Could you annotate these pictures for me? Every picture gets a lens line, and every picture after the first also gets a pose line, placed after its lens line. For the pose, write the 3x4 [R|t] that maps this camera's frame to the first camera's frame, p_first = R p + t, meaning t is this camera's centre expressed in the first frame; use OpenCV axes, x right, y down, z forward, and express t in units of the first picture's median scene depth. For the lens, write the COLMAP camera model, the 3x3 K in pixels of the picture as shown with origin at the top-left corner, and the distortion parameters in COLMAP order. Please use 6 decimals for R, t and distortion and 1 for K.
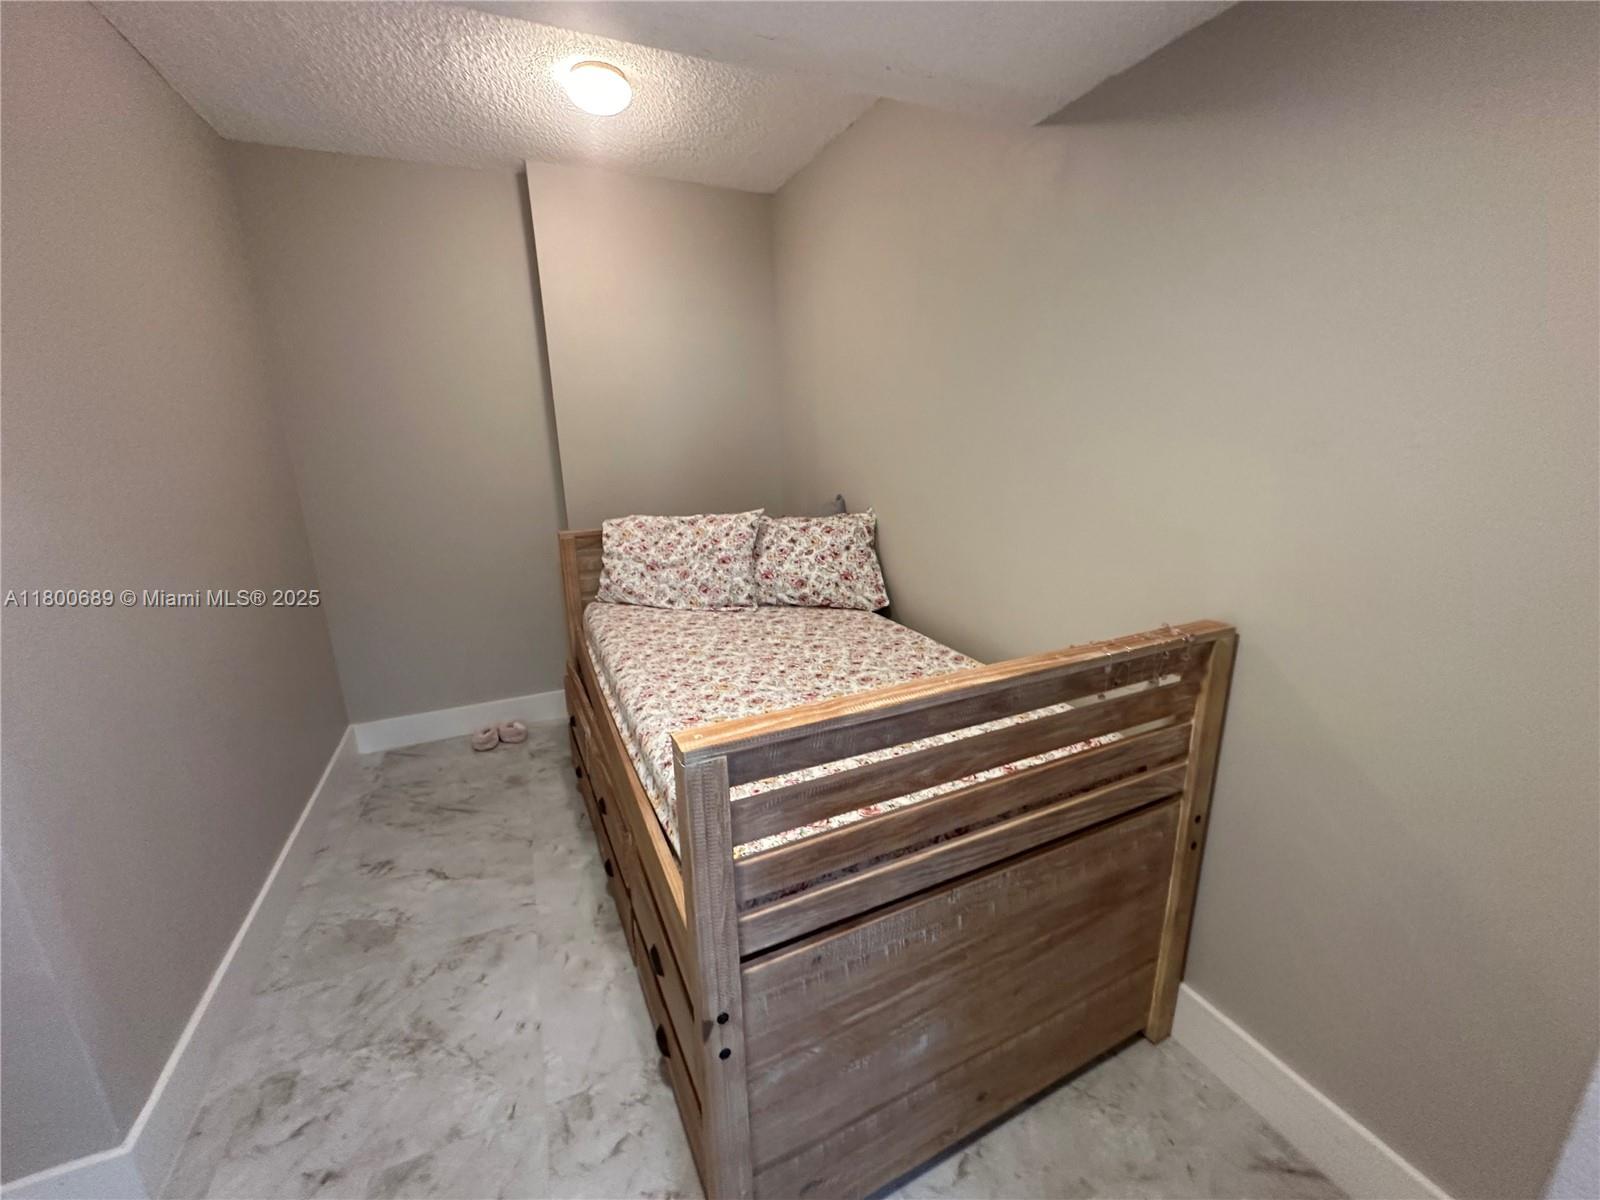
lens RADIAL K [[638.5, 0, 803.9], [0, 638.5, 592.9], [0, 0, 1]] dist [-0.005304, 0.001138]
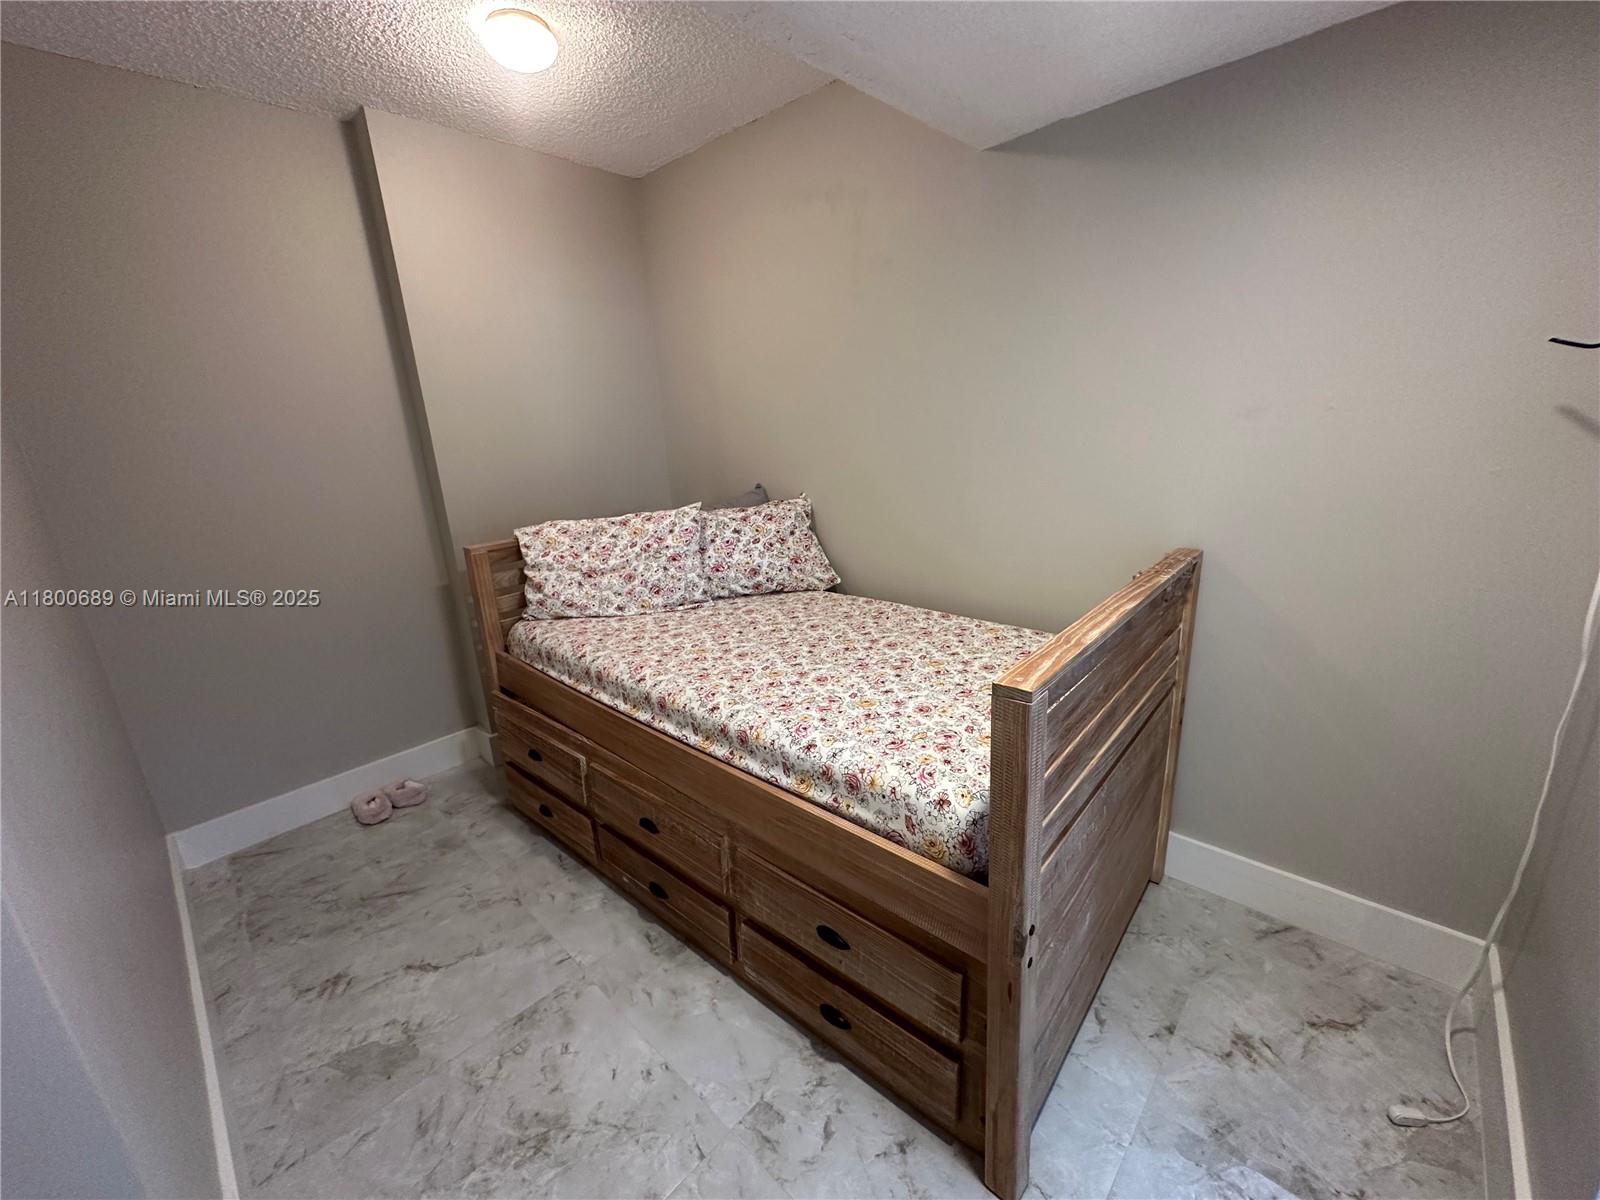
lens RADIAL K [[638.5, 0, 795.5], [0, 638.5, 593.3], [0, 0, 1]] dist [-0.005304, 0.001138]
pose [[0.920948, -0.128434, 0.367912, -0.325552], [0.126895, 0.991507, 0.028485, -0.002116], [-0.368446, 0.020453, 0.929424, 0.037751]]
